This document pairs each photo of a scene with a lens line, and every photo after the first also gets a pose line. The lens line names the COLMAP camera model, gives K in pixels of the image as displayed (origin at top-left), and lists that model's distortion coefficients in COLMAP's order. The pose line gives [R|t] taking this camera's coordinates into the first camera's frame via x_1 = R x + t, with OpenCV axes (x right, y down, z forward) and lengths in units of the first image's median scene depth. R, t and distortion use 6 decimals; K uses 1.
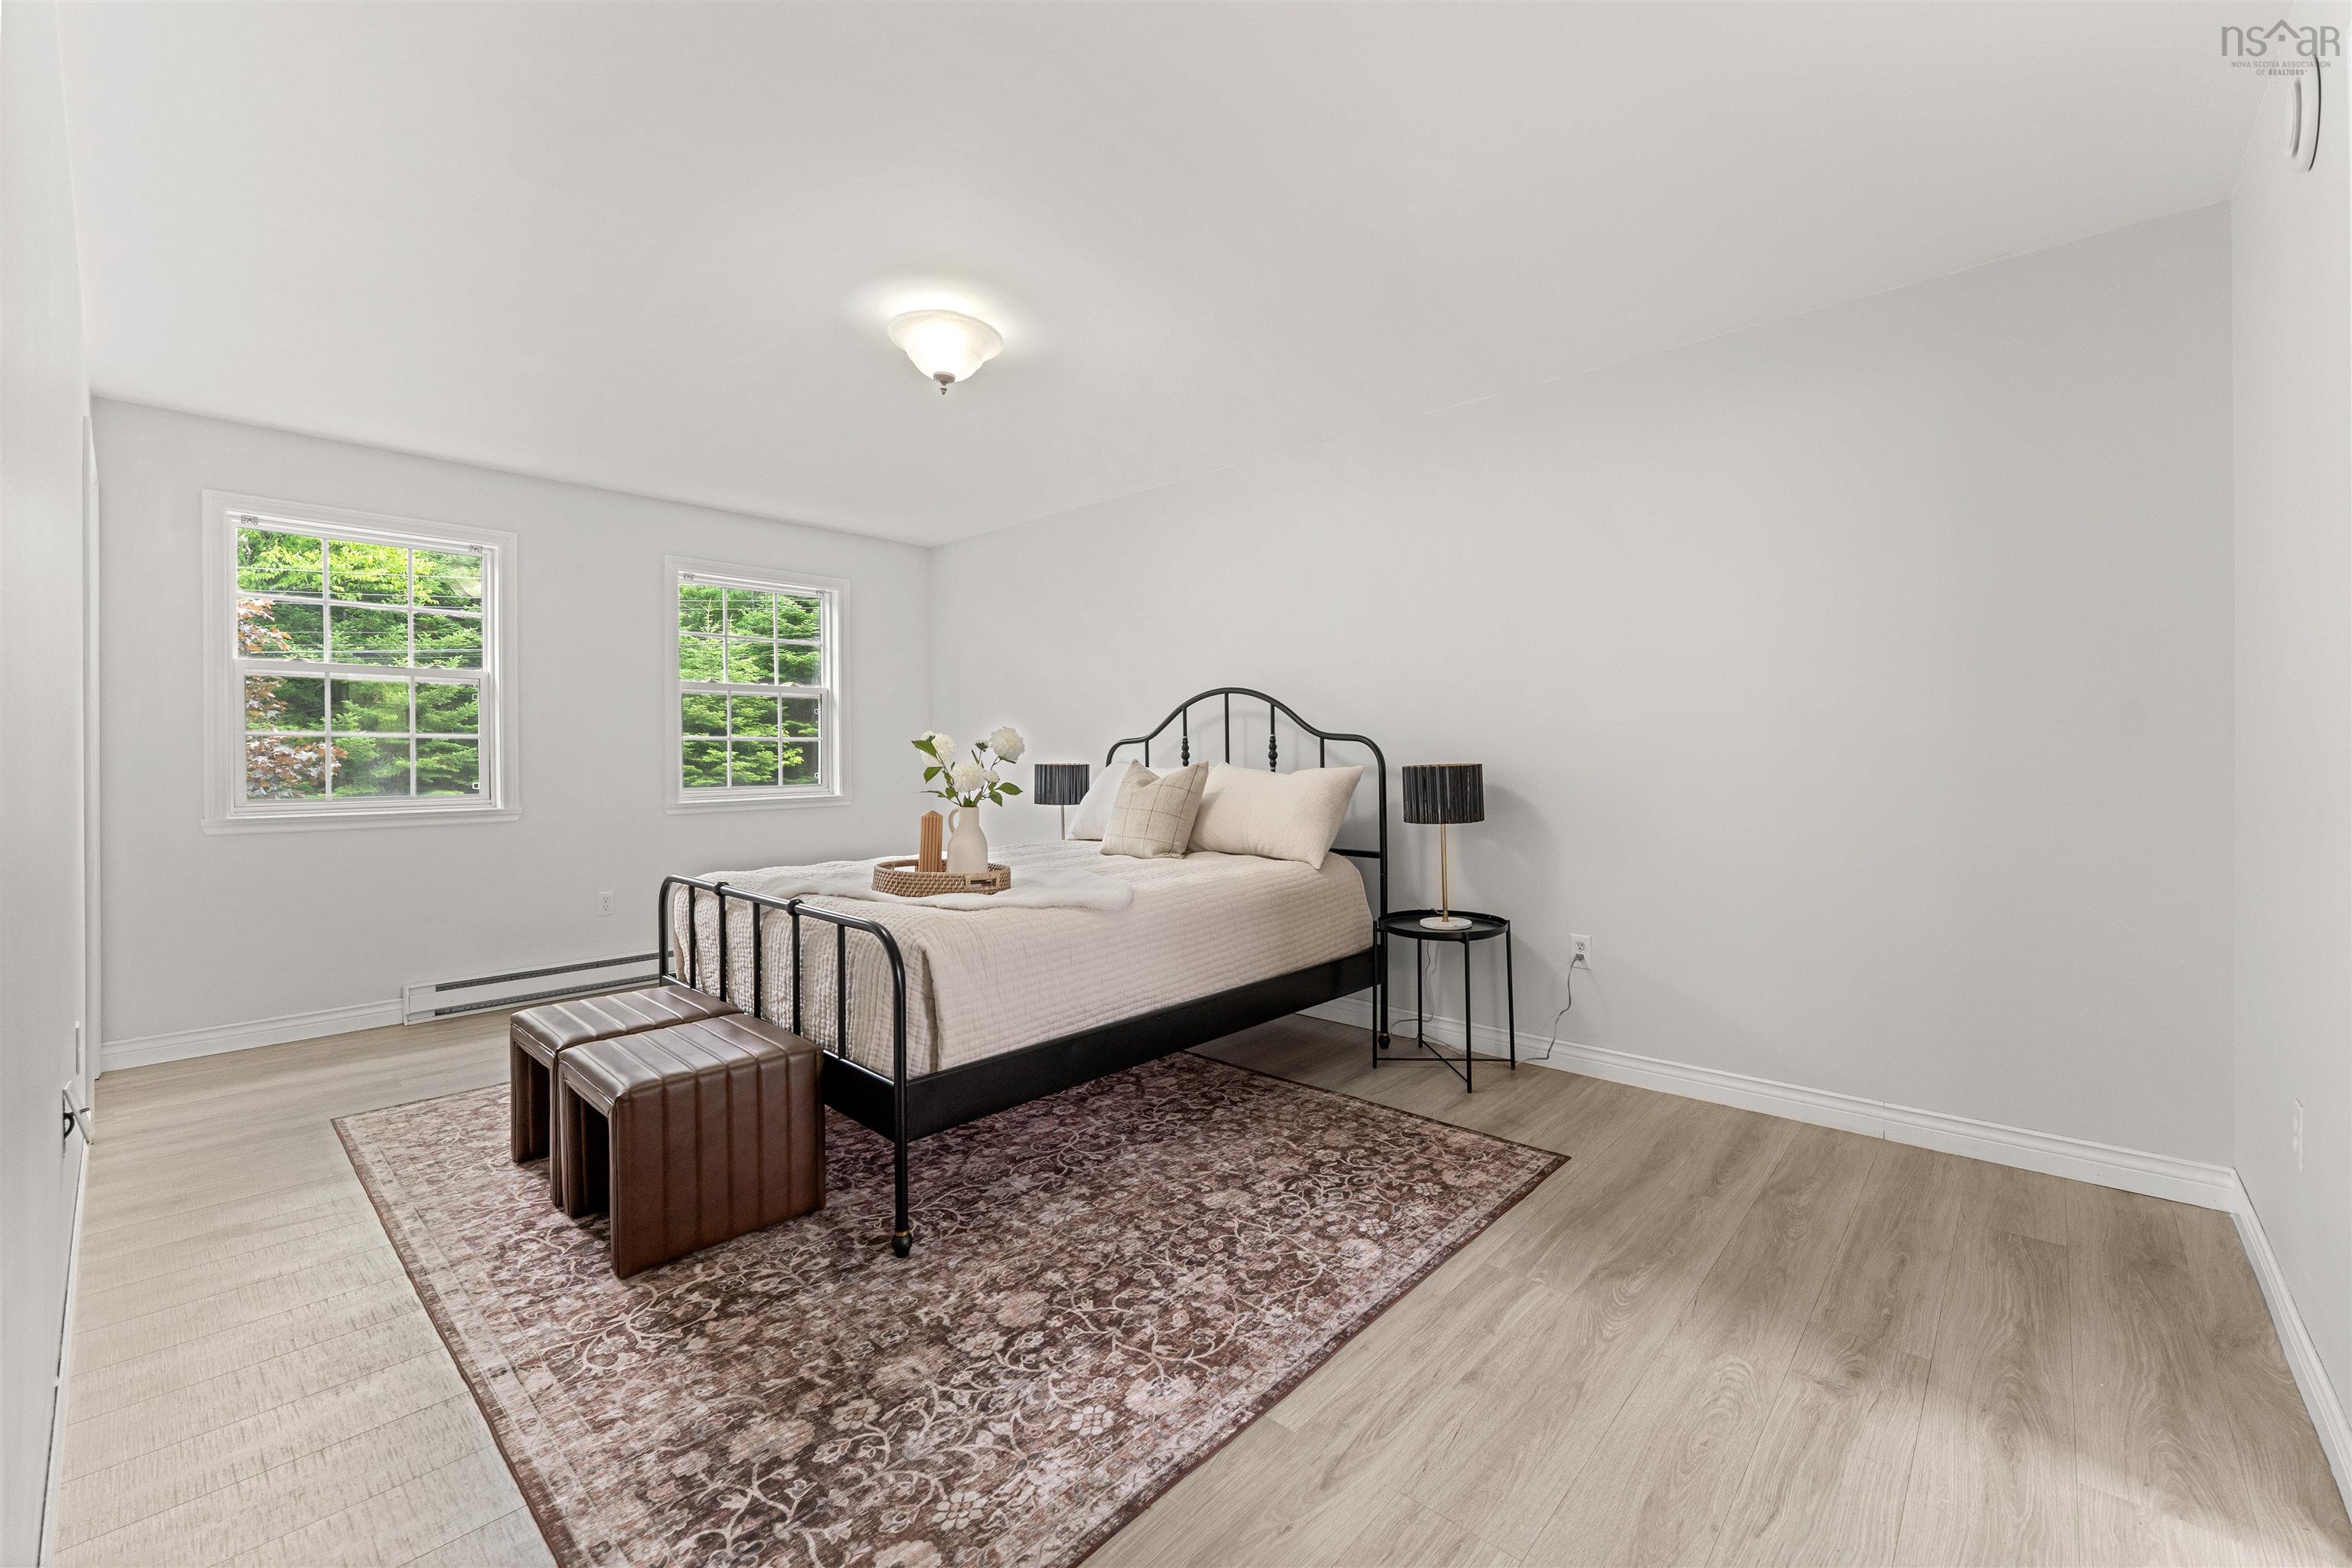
lens RADIAL K [[954.4, 0, 1184.6], [0, 954.4, 790.6], [0, 0, 1]] dist [-0.001414, -0.000674]
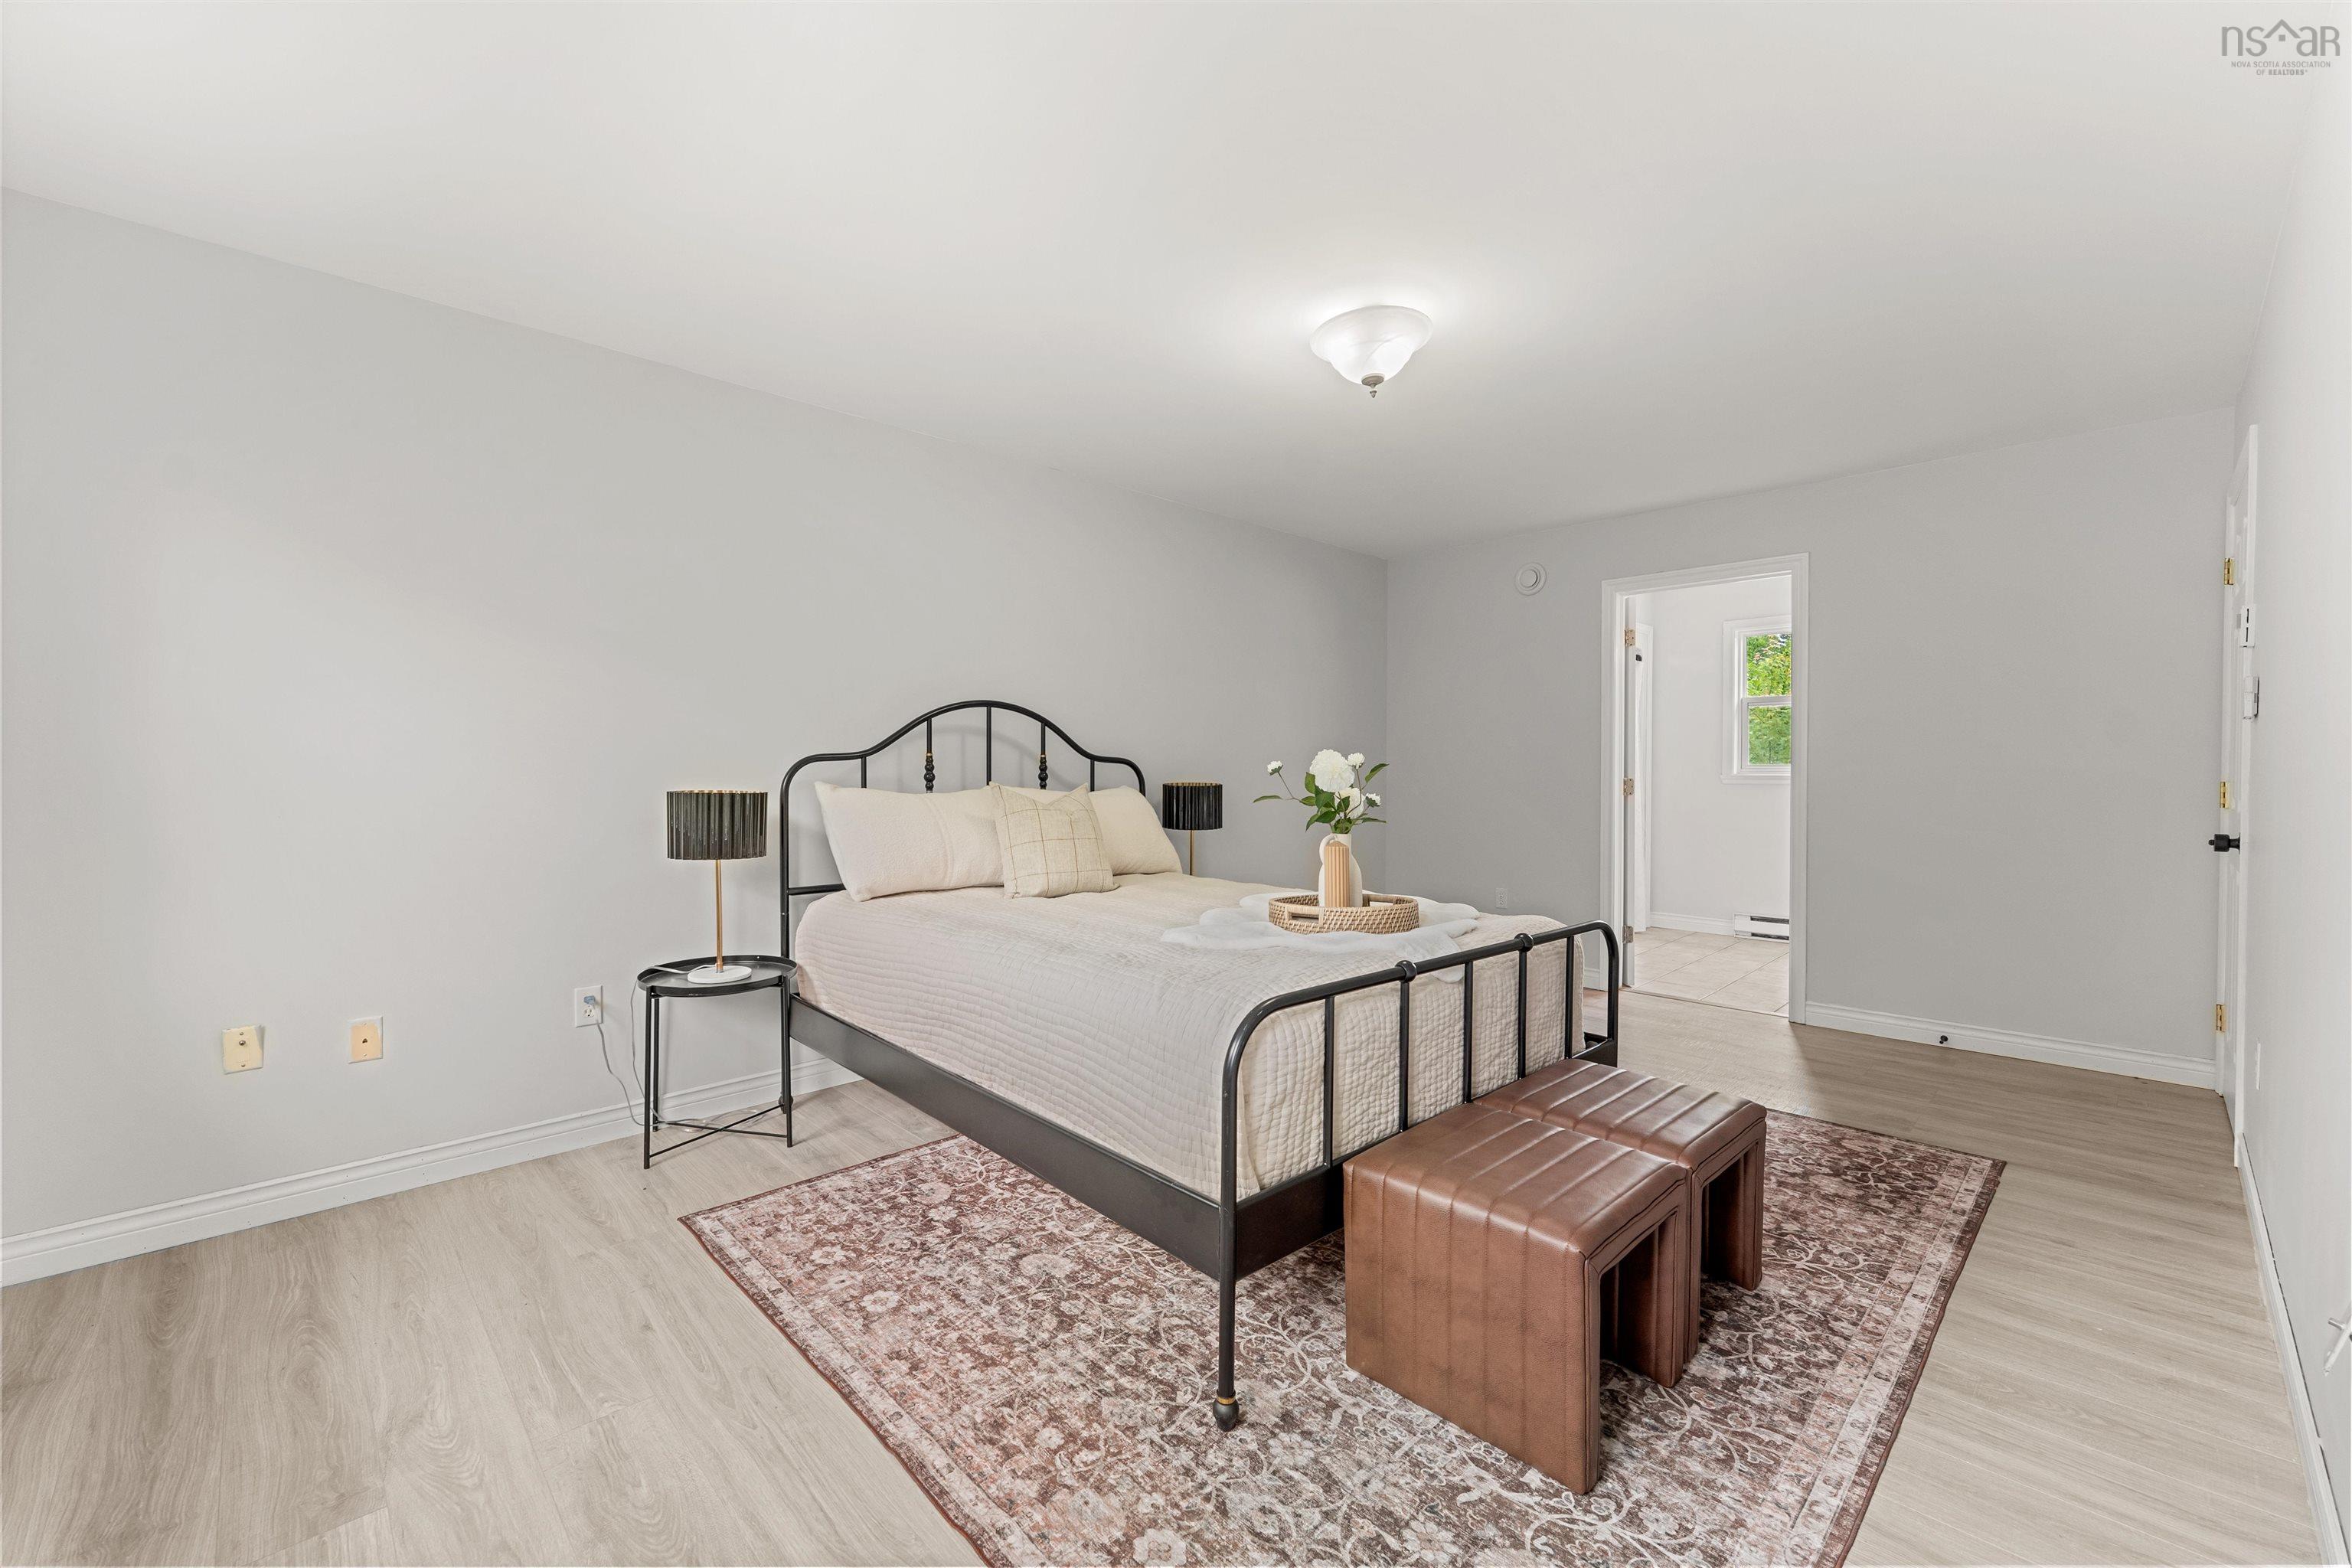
lens RADIAL K [[954.4, 0, 1183.7], [0, 954.4, 777.2], [0, 0, 1]] dist [-0.001414, -0.000674]
pose [[0.059044, 0.001786, 0.998254, -1.317780], [0.040752, 0.999160, -0.004198, -0.040607], [-0.997423, 0.040928, 0.058921, 1.224471]]
